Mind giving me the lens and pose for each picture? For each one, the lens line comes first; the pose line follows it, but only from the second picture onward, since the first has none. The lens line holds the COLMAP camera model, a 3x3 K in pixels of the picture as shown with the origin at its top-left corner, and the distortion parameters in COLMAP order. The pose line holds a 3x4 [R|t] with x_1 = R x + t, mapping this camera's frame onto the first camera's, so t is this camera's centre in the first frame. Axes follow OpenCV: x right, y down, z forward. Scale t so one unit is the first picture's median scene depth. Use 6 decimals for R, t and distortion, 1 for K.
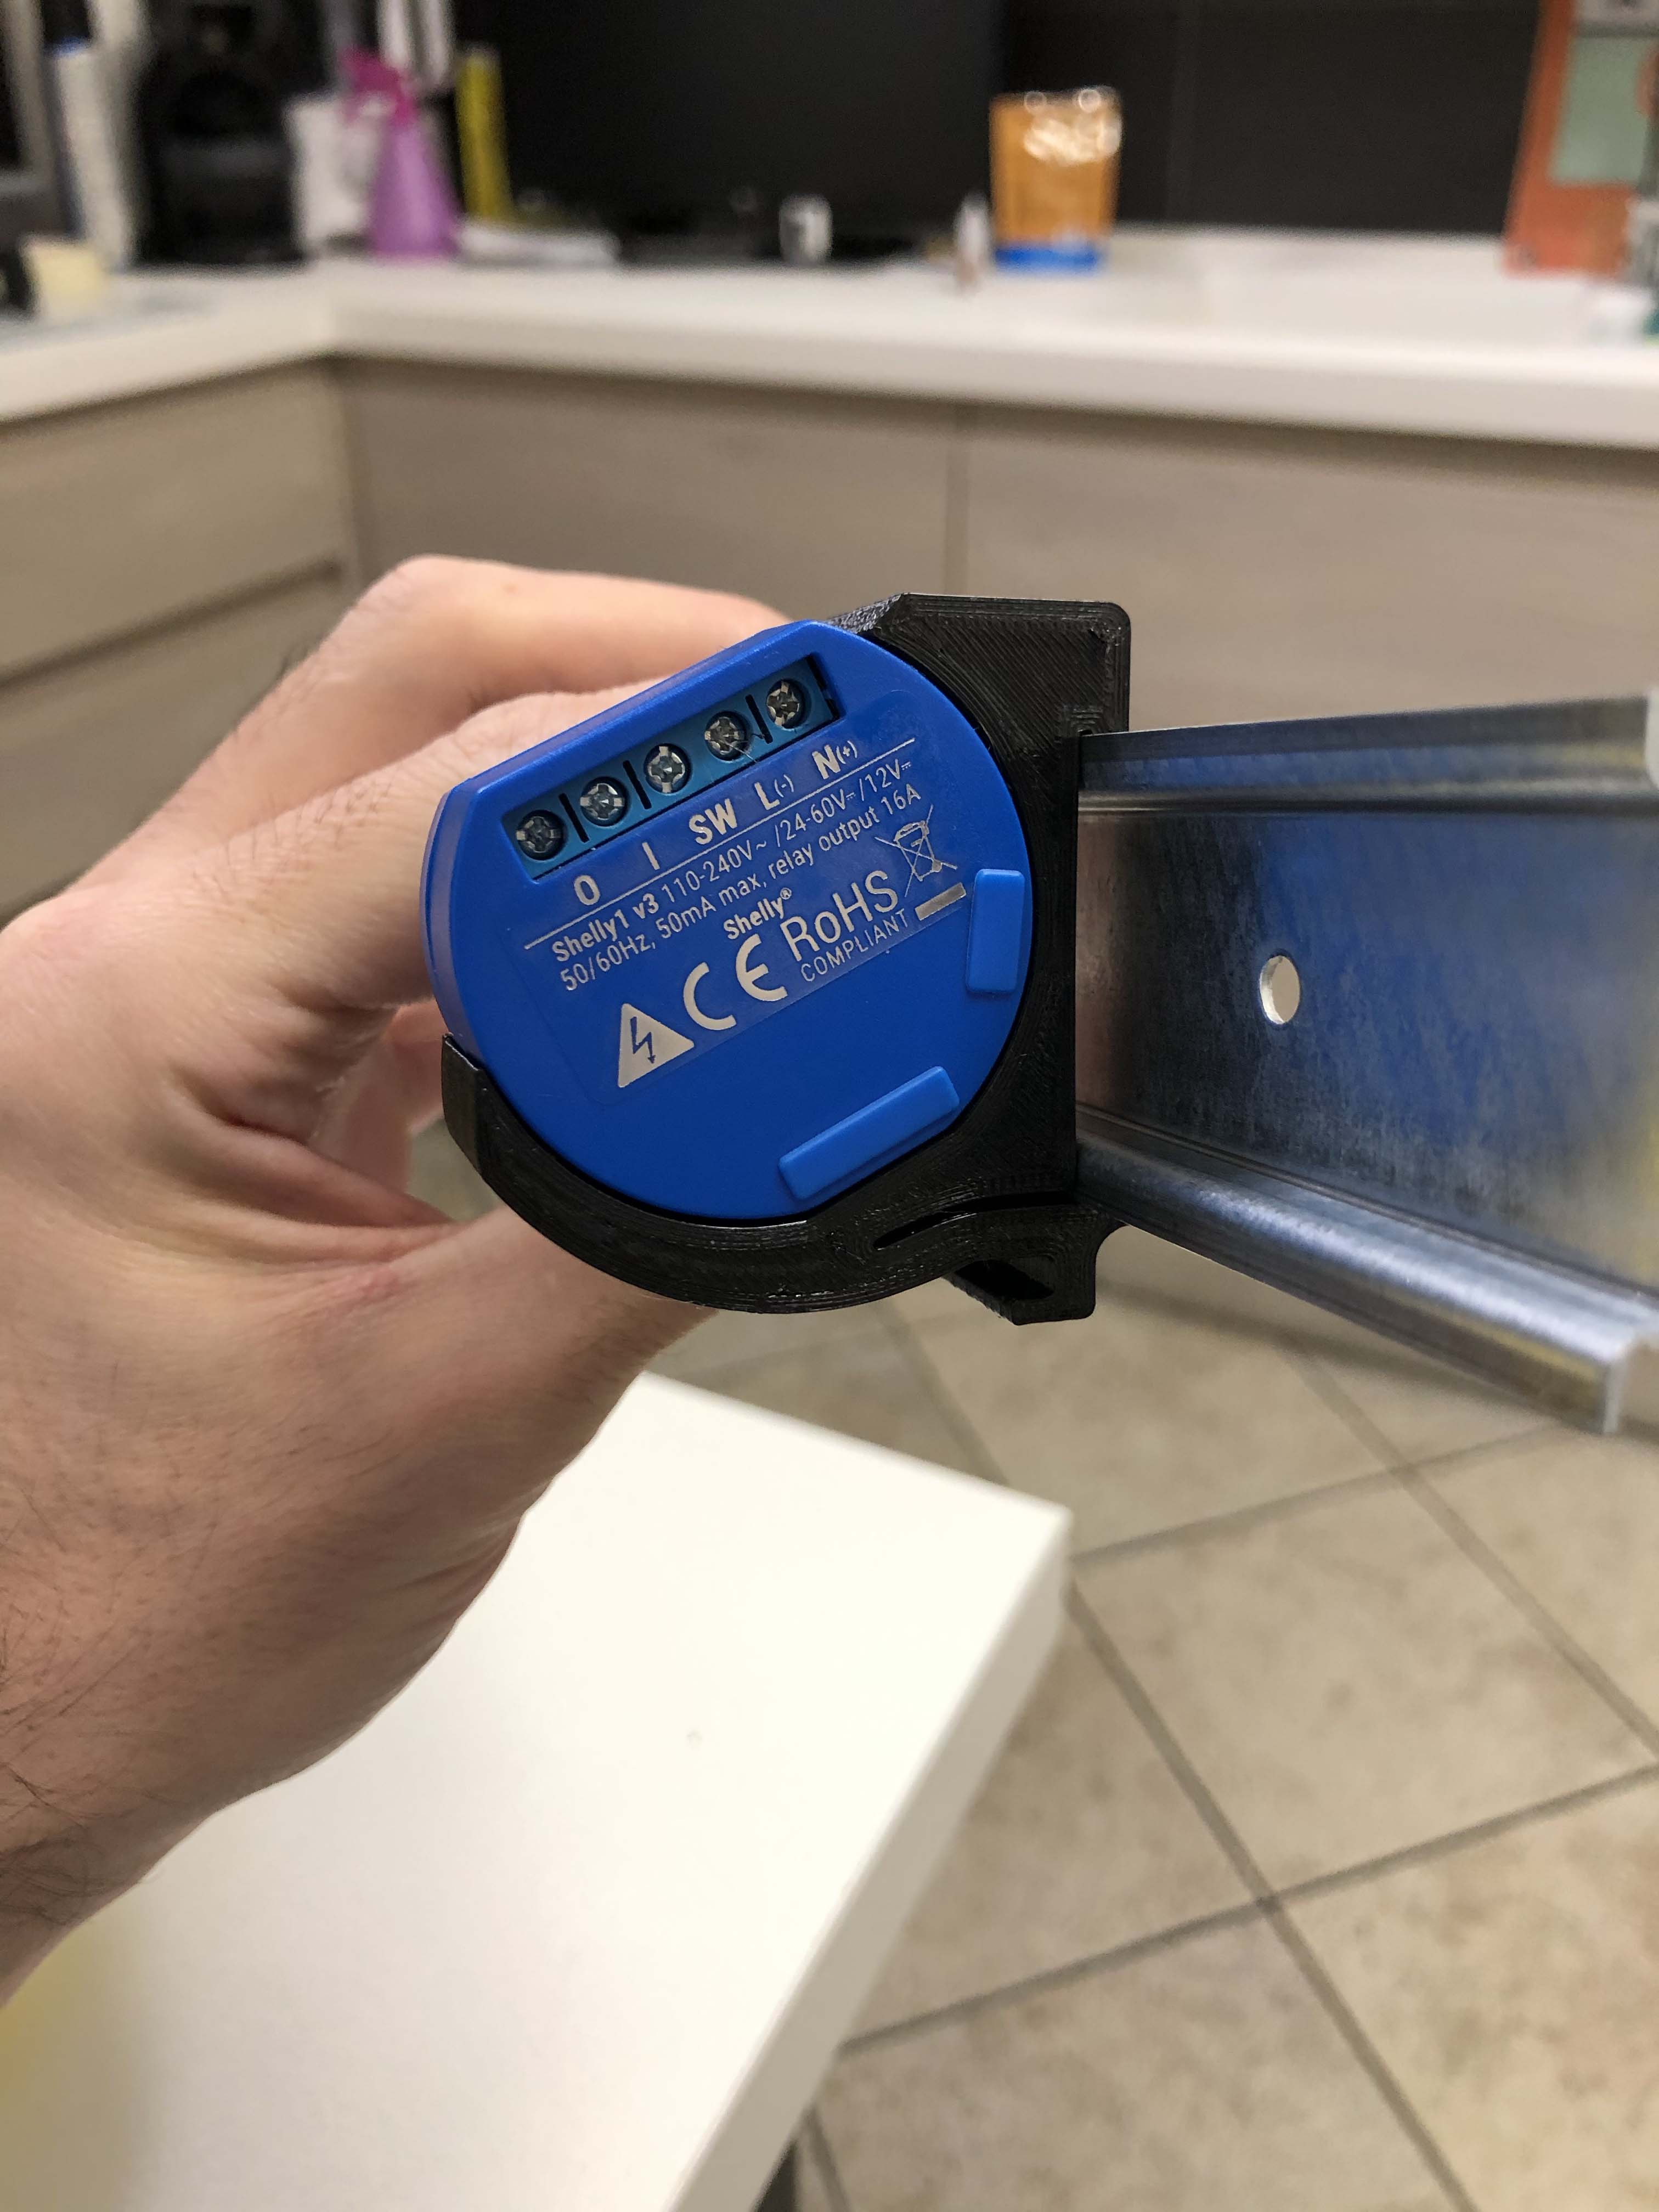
lens RADIAL K [[1813.1, 0, 829.5], [0, 1813.1, 1106.0], [0, 0, 1]] dist [0.003755, 0.000305]
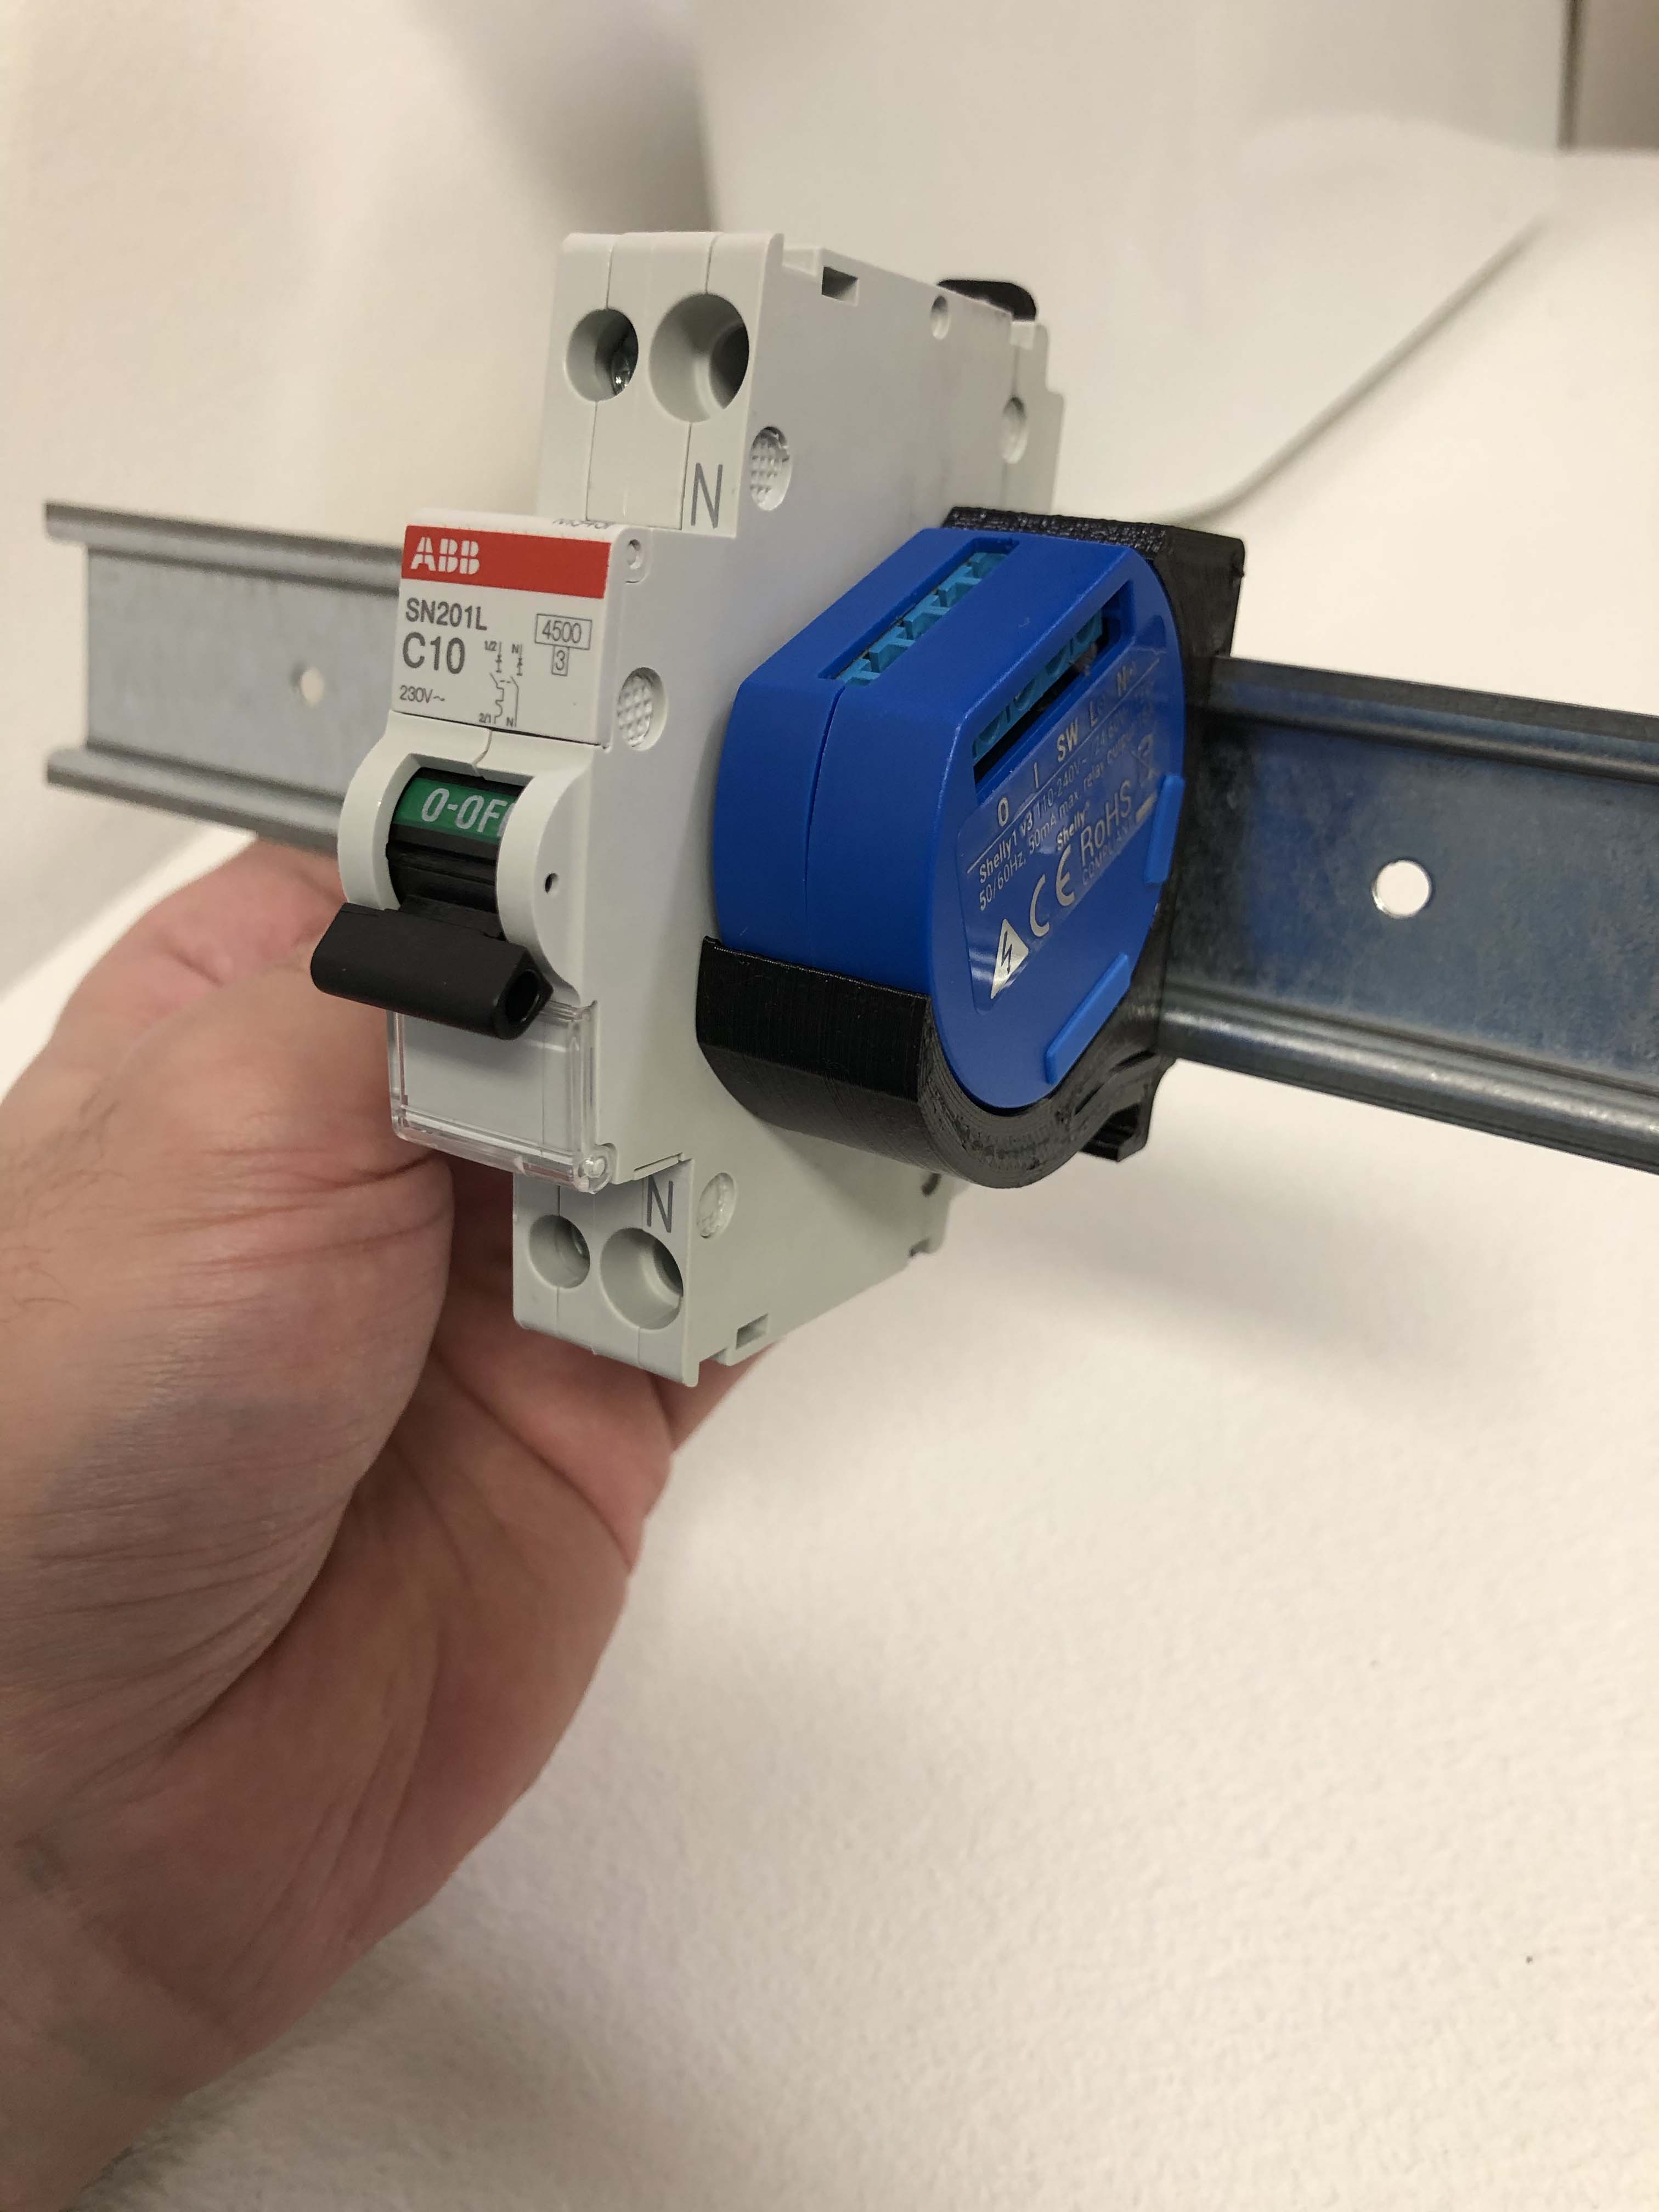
lens RADIAL K [[1813.1, 0, 829.5], [0, 1813.1, 1106.0], [0, 0, 1]] dist [0.003755, 0.000305]
pose [[0.748223, -0.117229, 0.653009, -0.857834], [-0.005452, 0.983146, 0.182743, -0.138055], [-0.663425, -0.140293, 0.734973, 0.296365]]
